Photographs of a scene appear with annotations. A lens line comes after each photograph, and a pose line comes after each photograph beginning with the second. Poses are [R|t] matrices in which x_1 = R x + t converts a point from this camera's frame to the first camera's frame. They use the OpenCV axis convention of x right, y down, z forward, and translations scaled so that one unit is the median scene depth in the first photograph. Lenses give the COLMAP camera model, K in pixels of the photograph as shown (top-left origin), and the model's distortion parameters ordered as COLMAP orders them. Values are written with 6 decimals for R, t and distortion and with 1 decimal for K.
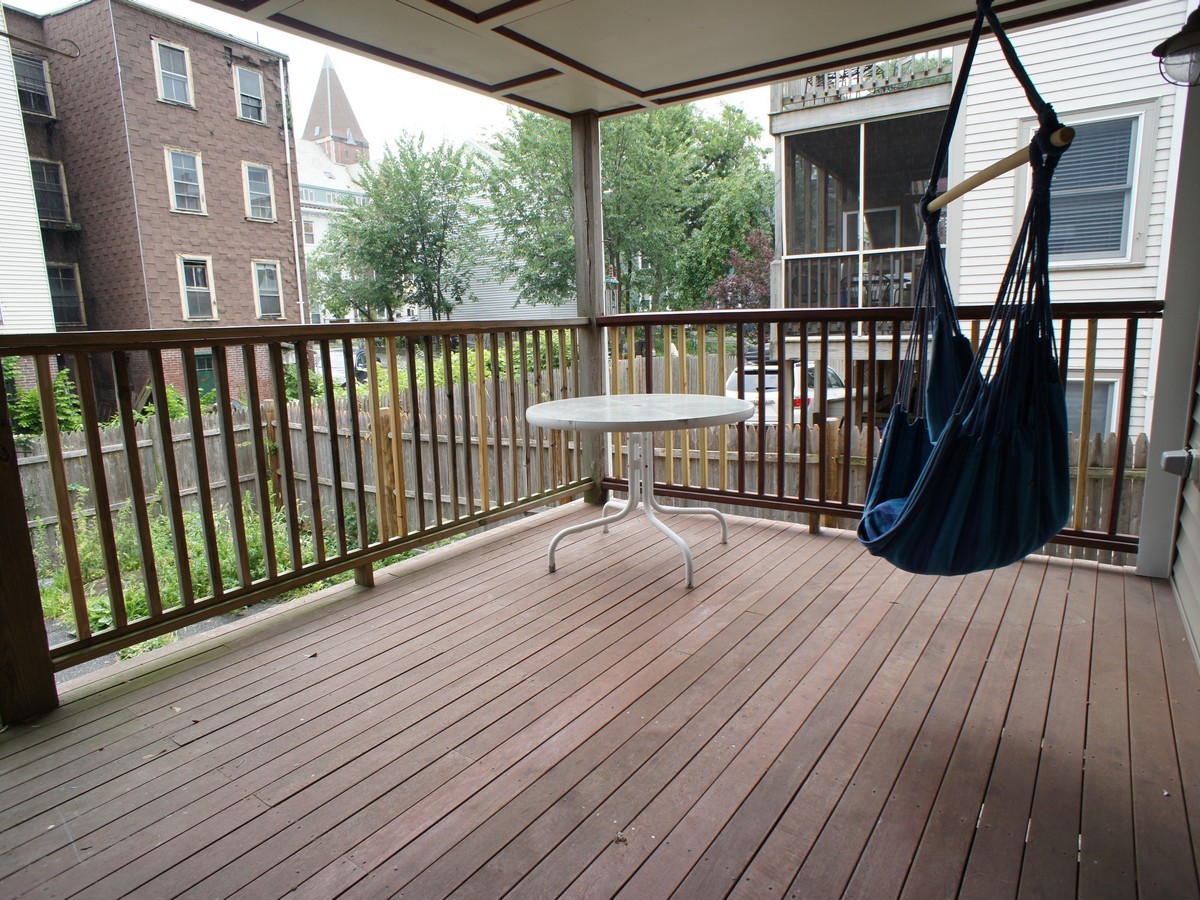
lens RADIAL K [[732.0, 0, 602.1], [0, 732.0, 444.4], [0, 0, 1]] dist [-0.039914, 0.012092]
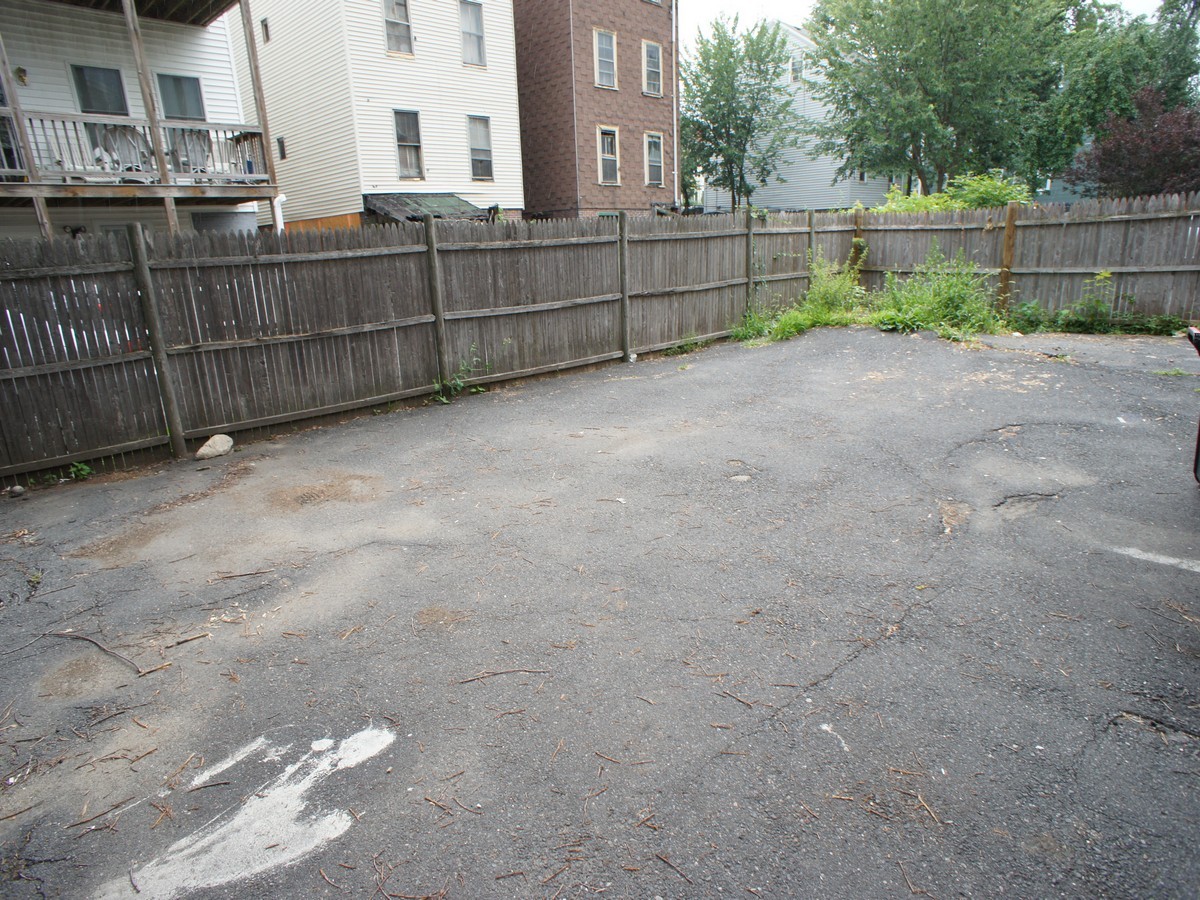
lens RADIAL K [[732.0, 0, 597.2], [0, 732.0, 443.6], [0, 0, 1]] dist [-0.039914, 0.012092]
pose [[0.965196, 0.066994, -0.252802, -0.233891], [-0.037221, 0.991983, 0.120770, 0.092256], [0.258866, -0.107157, 0.959951, -0.156367]]
